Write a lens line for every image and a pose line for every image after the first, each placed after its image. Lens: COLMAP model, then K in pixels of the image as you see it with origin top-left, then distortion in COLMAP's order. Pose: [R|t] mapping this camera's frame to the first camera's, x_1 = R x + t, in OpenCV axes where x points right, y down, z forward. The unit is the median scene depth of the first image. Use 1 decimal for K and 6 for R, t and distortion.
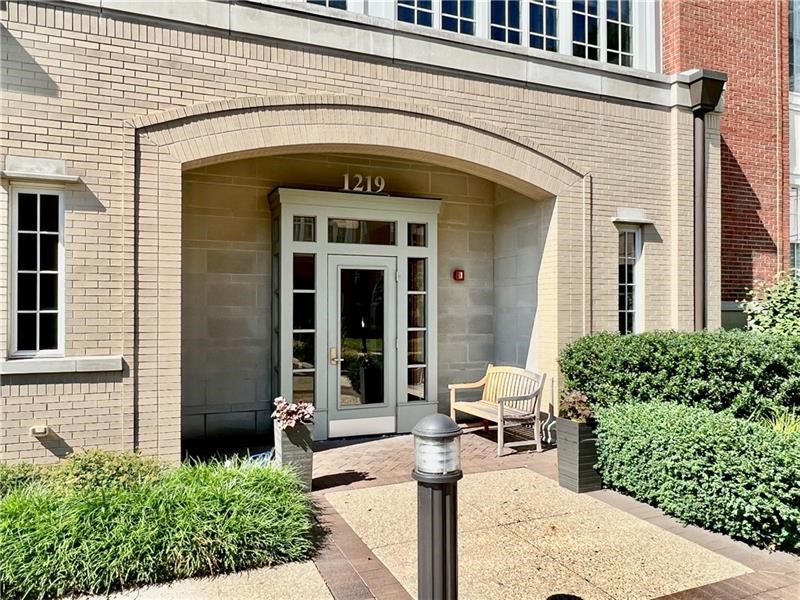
lens RADIAL K [[591.7, 0, 400.0], [0, 591.7, 300.0], [0, 0, 1]] dist [-0.000197, 0.000901]
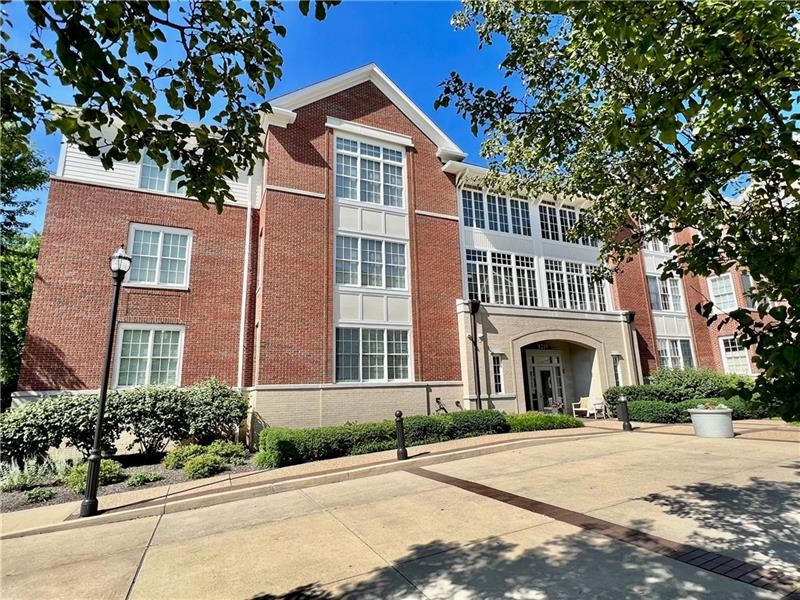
lens RADIAL K [[410.6, 0, 400.0], [0, 410.6, 300.0], [0, 0, 1]] dist [0.000606, 0.000119]
pose [[0.998971, -0.021190, 0.040089, -0.960212], [0.028772, 0.979534, -0.199213, -0.000109], [-0.035047, 0.200162, 0.979136, -1.385026]]
